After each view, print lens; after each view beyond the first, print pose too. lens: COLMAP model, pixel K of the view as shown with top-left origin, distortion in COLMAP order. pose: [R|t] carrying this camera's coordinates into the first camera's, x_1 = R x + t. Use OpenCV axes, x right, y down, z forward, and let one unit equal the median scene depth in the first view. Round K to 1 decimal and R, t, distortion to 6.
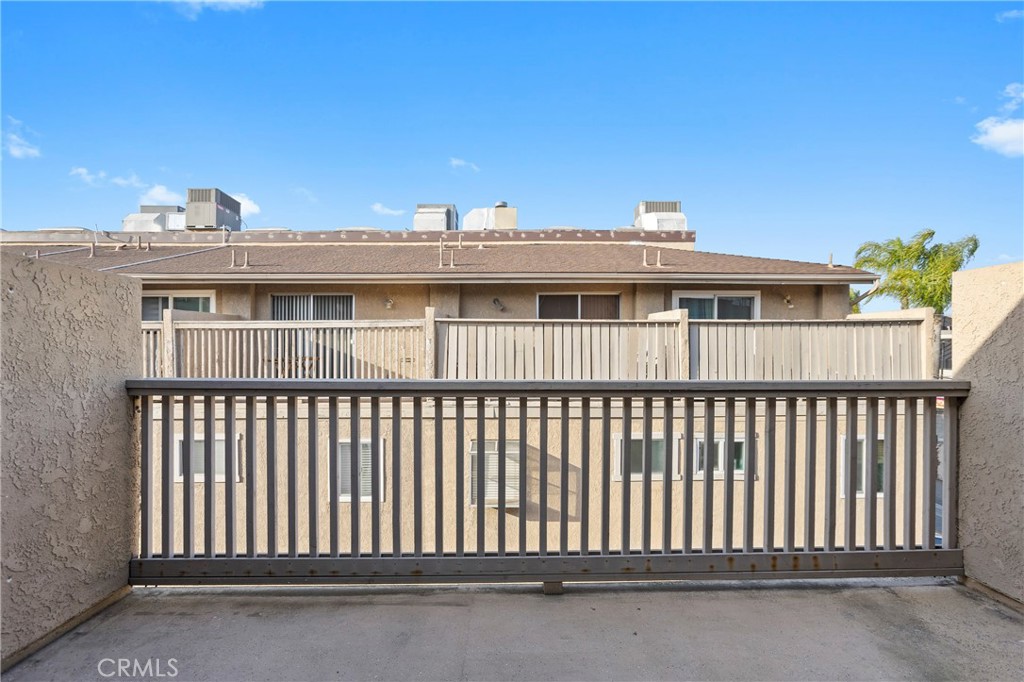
lens RADIAL K [[465.5, 0, 512.5], [0, 465.5, 344.9], [0, 0, 1]] dist [-0.001659, 0.000444]
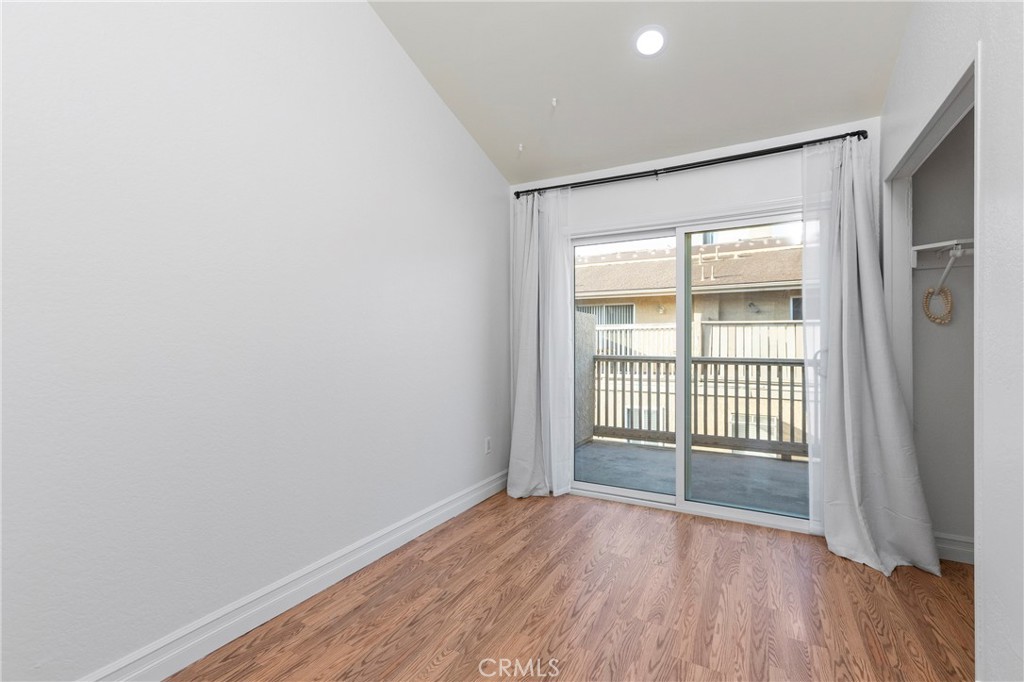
lens RADIAL K [[465.5, 0, 513.3], [0, 465.5, 340.1], [0, 0, 1]] dist [-0.001659, 0.000444]
pose [[0.876239, -0.000382, -0.481876, 0.004980], [-0.000639, 0.999998, -0.001954, -0.000051], [0.481876, 0.002020, 0.876237, -0.366178]]
